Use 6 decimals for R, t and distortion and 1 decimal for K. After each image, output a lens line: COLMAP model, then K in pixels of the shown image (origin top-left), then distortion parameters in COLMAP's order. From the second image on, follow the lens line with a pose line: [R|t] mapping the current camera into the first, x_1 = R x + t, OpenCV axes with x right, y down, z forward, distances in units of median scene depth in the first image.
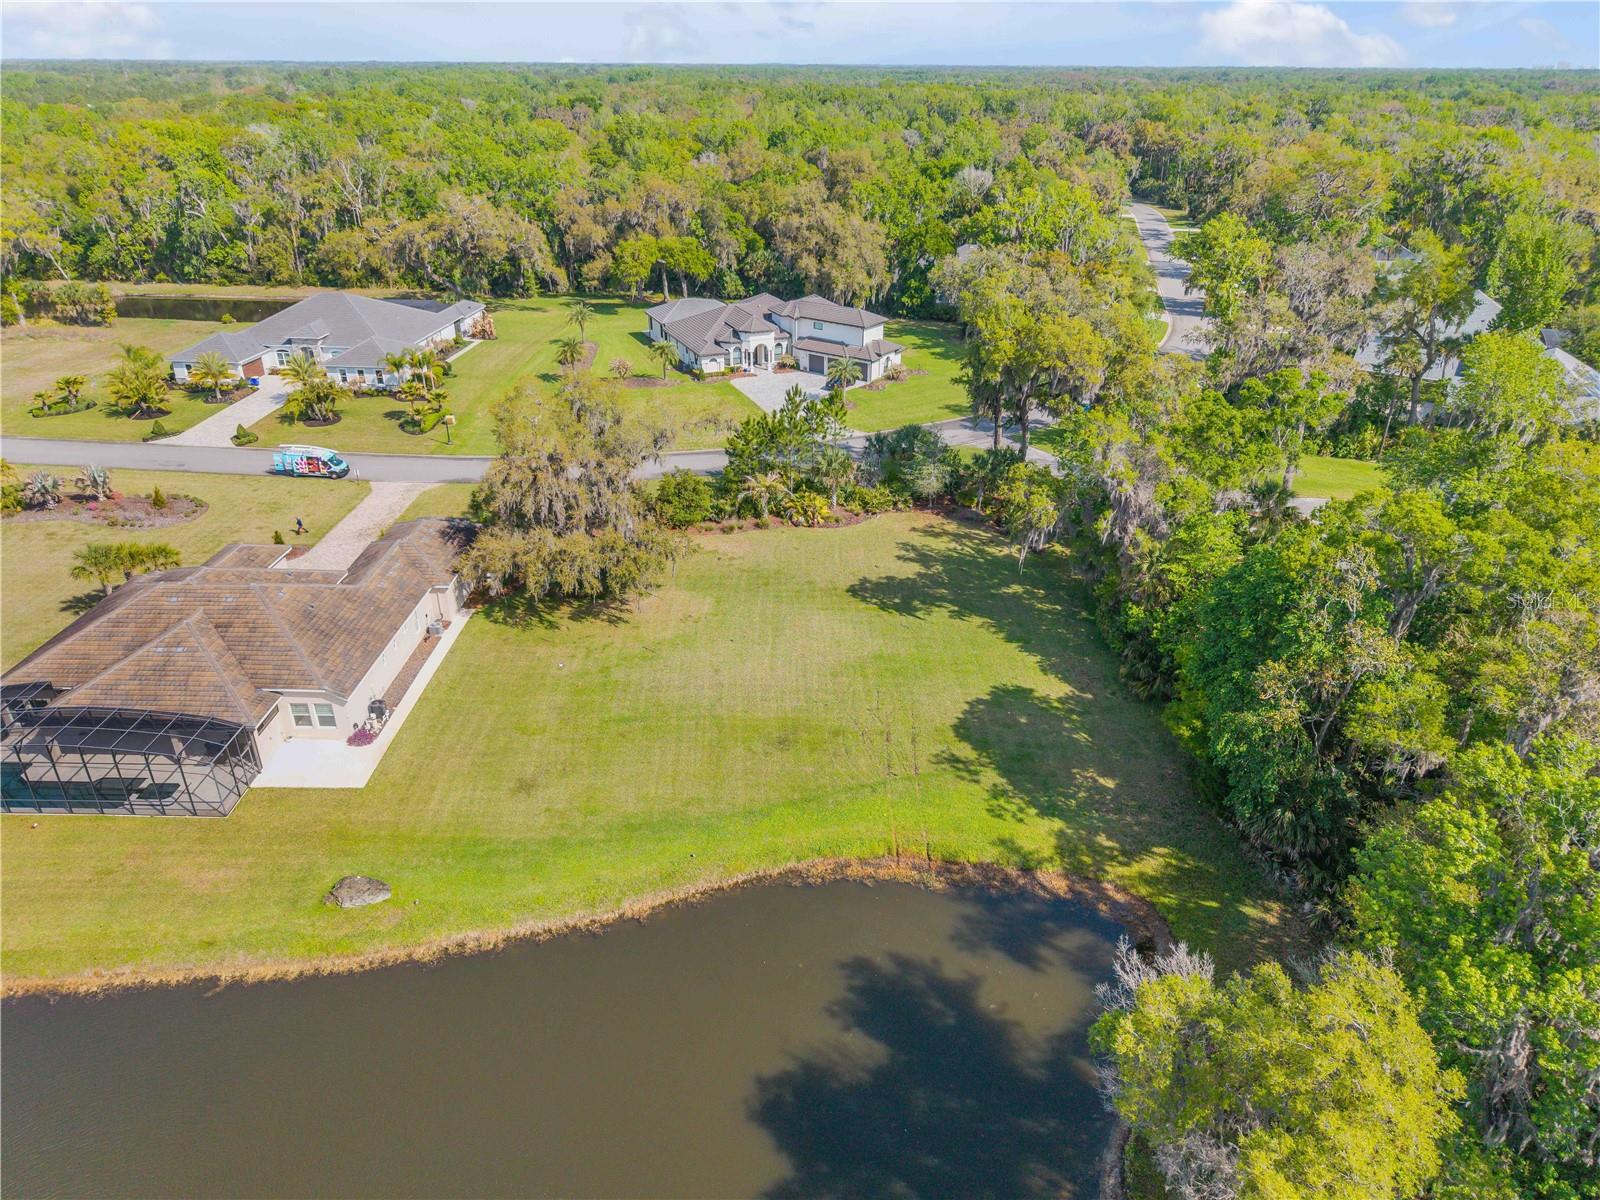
lens RADIAL K [[1072.5, 0, 795.2], [0, 1072.5, 592.7], [0, 0, 1]] dist [0.015595, -0.013481]
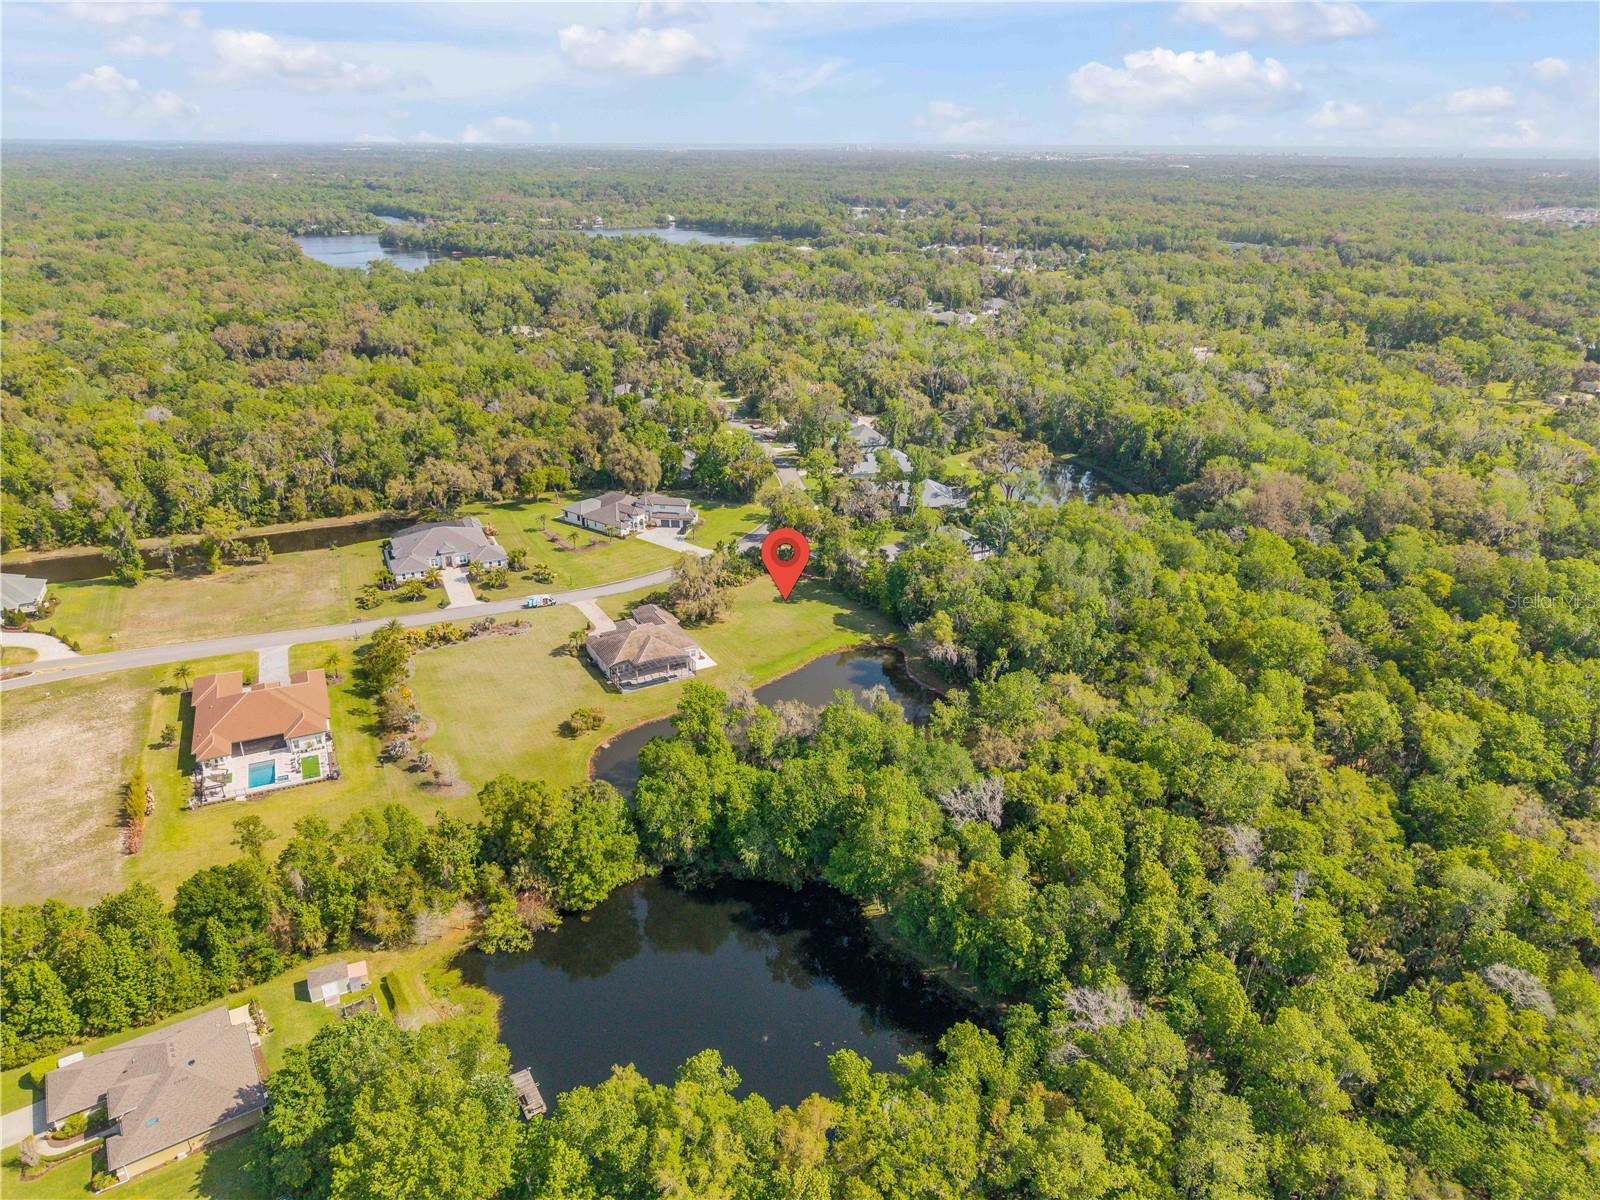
lens RADIAL K [[1072.5, 0, 805.6], [0, 1072.5, 589.8], [0, 0, 1]] dist [0.015595, -0.013481]
pose [[0.861918, -0.189812, 0.470180, -1.282843], [0.216756, 0.976220, -0.003248, -0.004179], [-0.458382, 0.104714, 0.882565, -1.774937]]
